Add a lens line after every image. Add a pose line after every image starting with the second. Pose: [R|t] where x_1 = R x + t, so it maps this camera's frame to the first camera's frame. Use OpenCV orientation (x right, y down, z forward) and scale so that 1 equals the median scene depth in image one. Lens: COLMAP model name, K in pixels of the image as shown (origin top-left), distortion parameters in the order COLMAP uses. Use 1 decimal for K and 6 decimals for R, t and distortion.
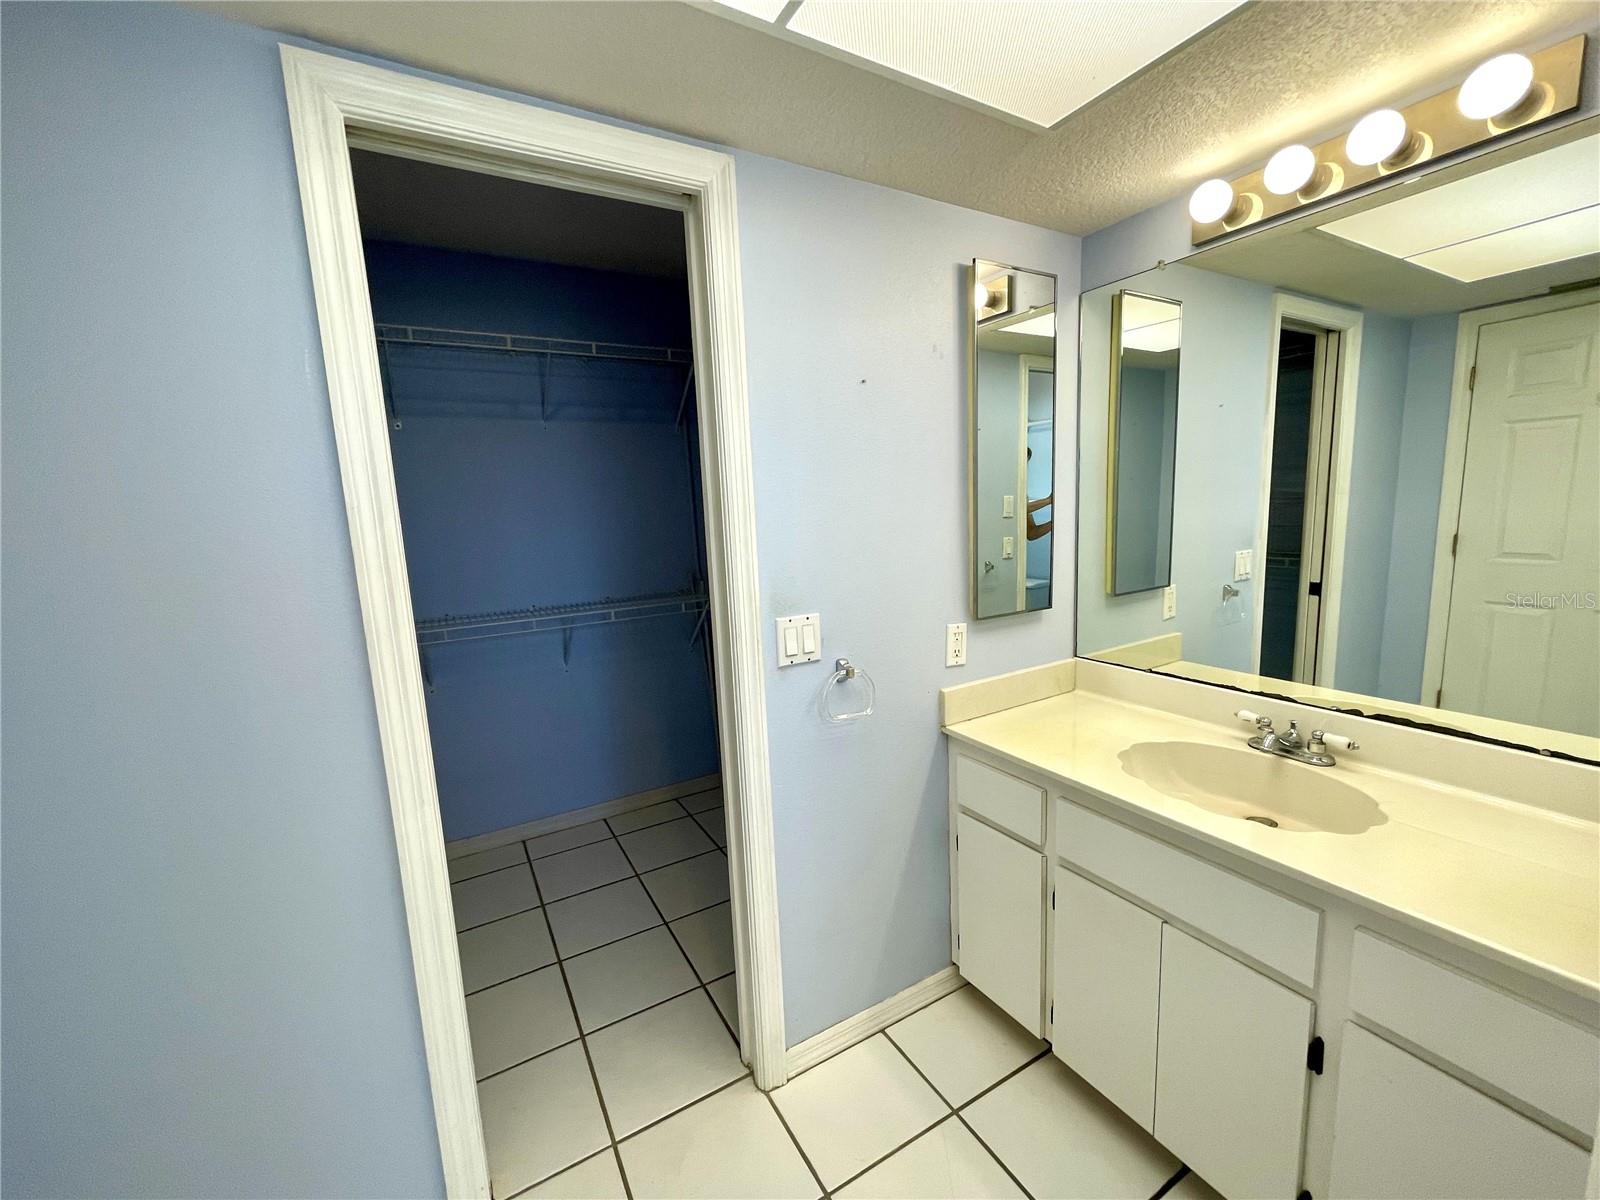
lens RADIAL K [[648.7, 0, 809.3], [0, 648.7, 599.5], [0, 0, 1]] dist [-0.001243, 0.000323]
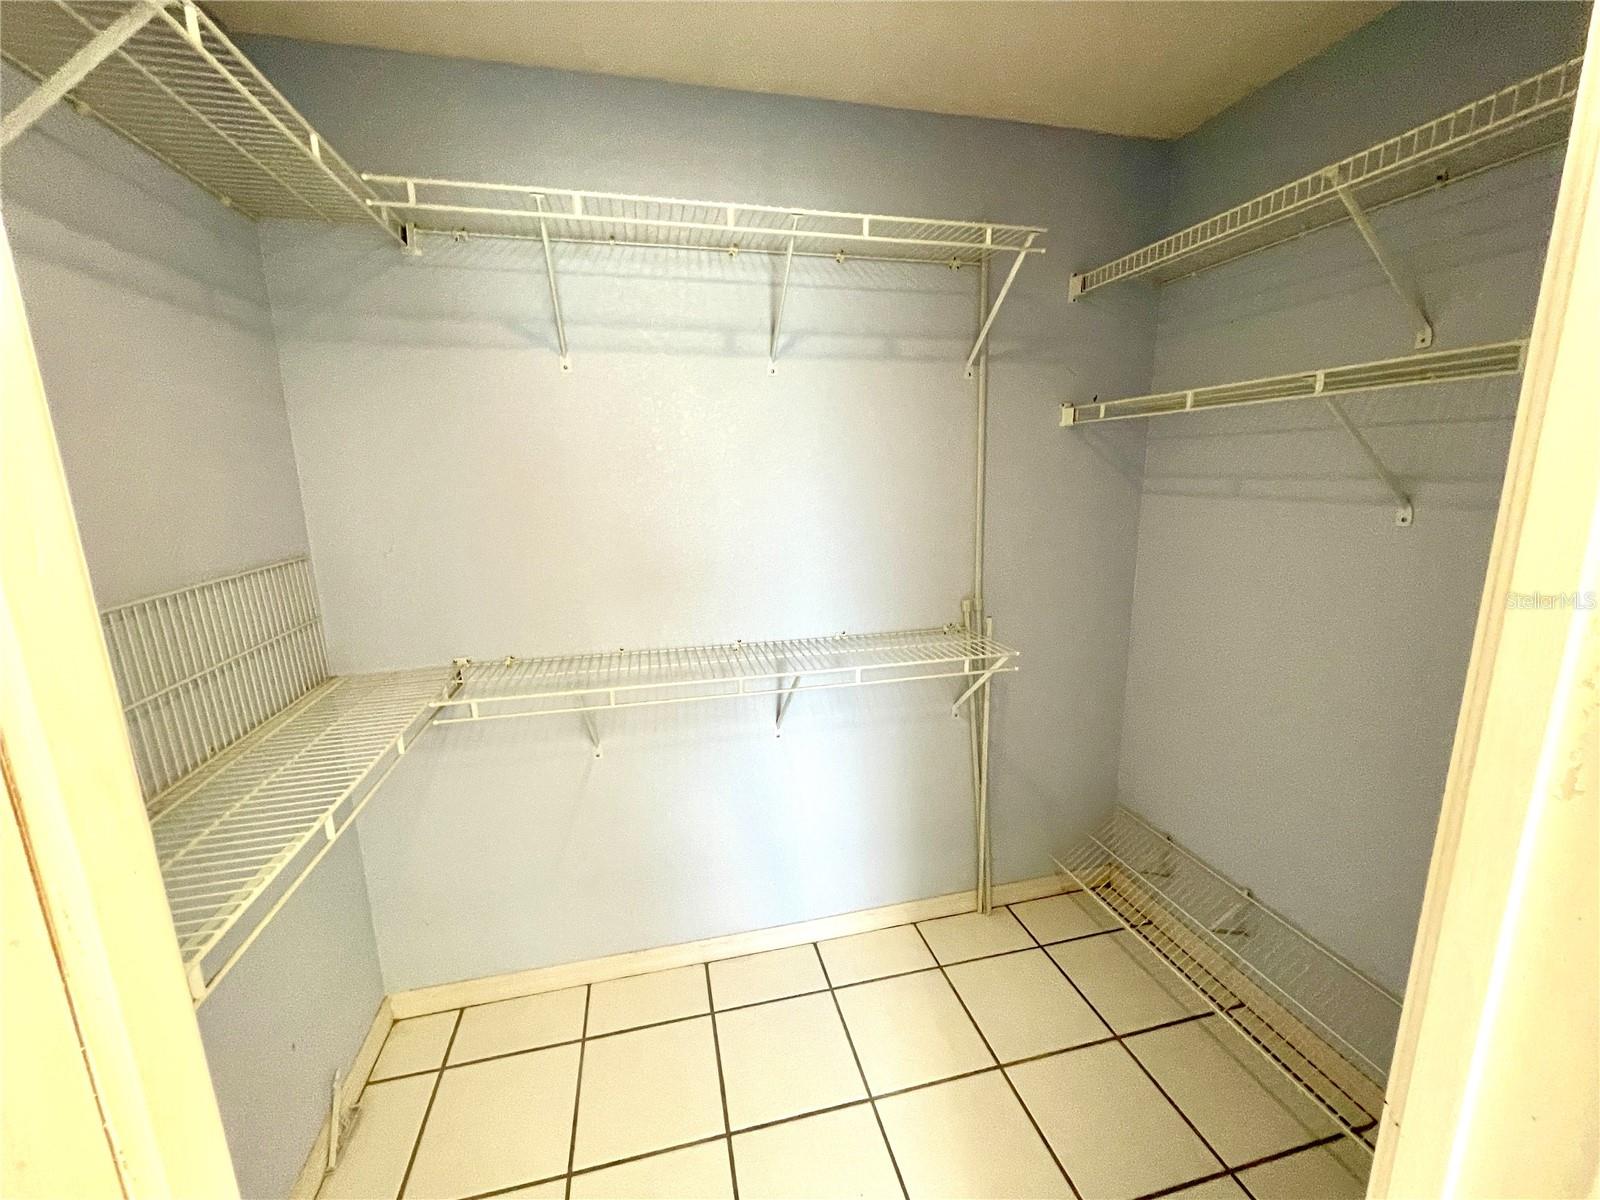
lens RADIAL K [[648.7, 0, 800.0], [0, 648.7, 598.8], [0, 0, 1]] dist [-0.001243, 0.000323]
pose [[0.955759, 0.083738, -0.281979, -0.184888], [-0.066948, 0.995390, 0.068676, -0.087056], [0.286429, -0.046760, 0.956960, 0.387866]]
